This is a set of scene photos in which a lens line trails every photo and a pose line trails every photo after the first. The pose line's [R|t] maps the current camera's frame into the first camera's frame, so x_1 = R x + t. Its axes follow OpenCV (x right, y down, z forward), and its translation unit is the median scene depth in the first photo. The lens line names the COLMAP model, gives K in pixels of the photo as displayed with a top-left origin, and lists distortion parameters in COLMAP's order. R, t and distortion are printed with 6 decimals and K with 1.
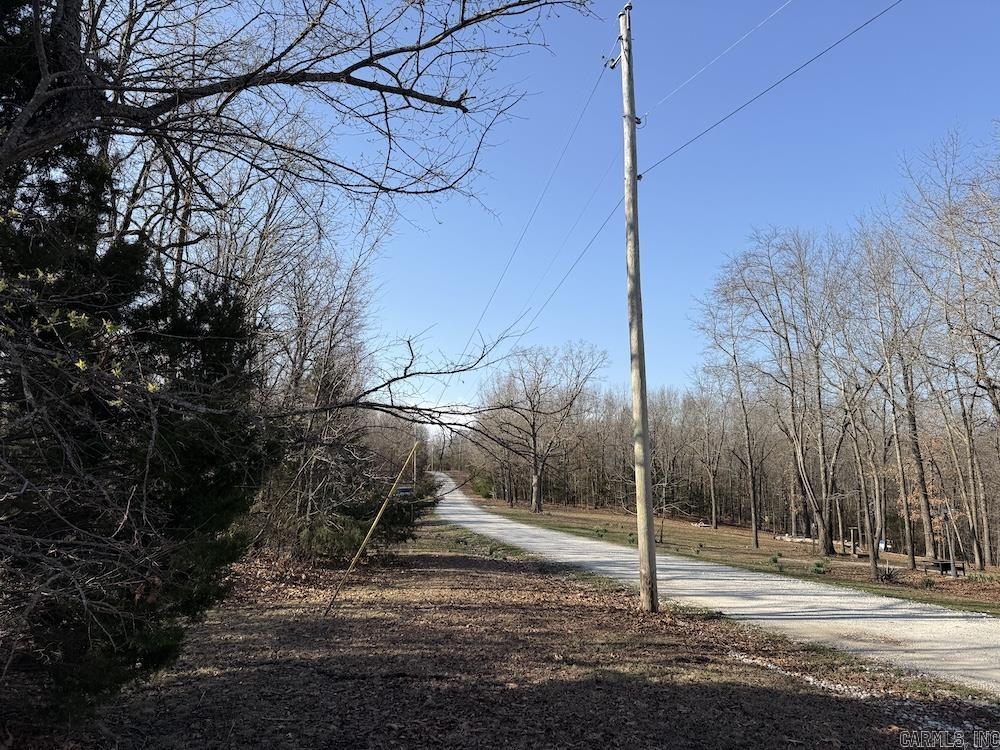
lens RADIAL K [[703.1, 0, 500.0], [0, 703.1, 375.0], [0, 0, 1]] dist [0.044135, -0.045111]
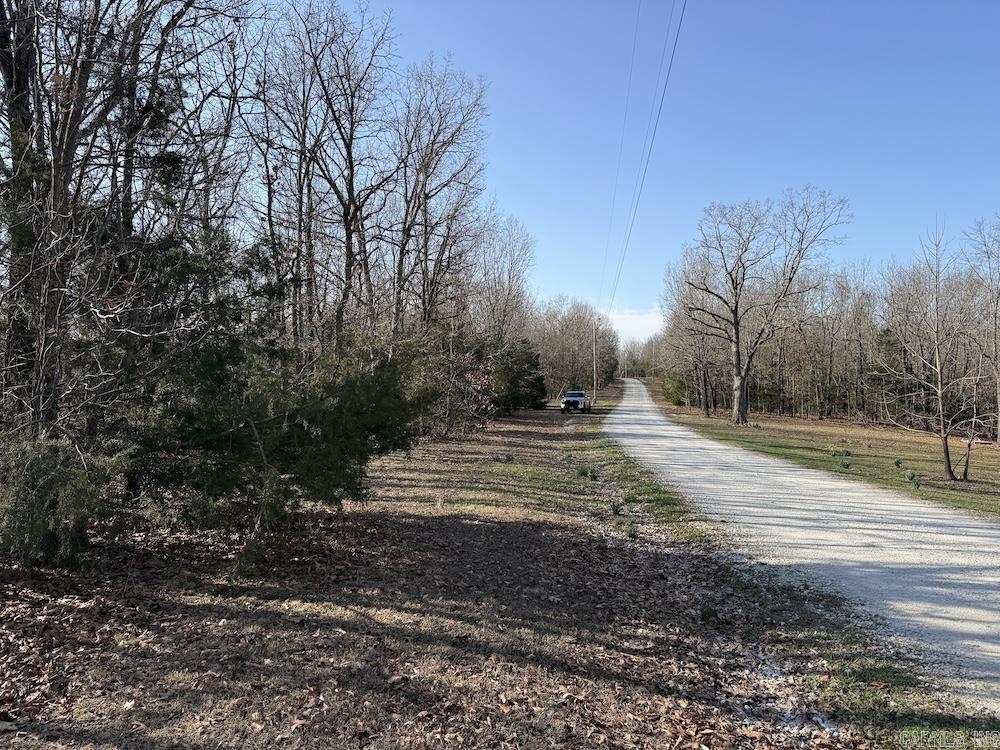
lens RADIAL K [[703.1, 0, 500.0], [0, 703.1, 375.0], [0, 0, 1]] dist [0.044135, -0.045111]
pose [[0.960199, -0.002125, -0.279307, 0.016078], [0.037715, 0.991800, 0.122110, 0.037739], [0.276758, -0.127784, 0.952406, 0.195933]]
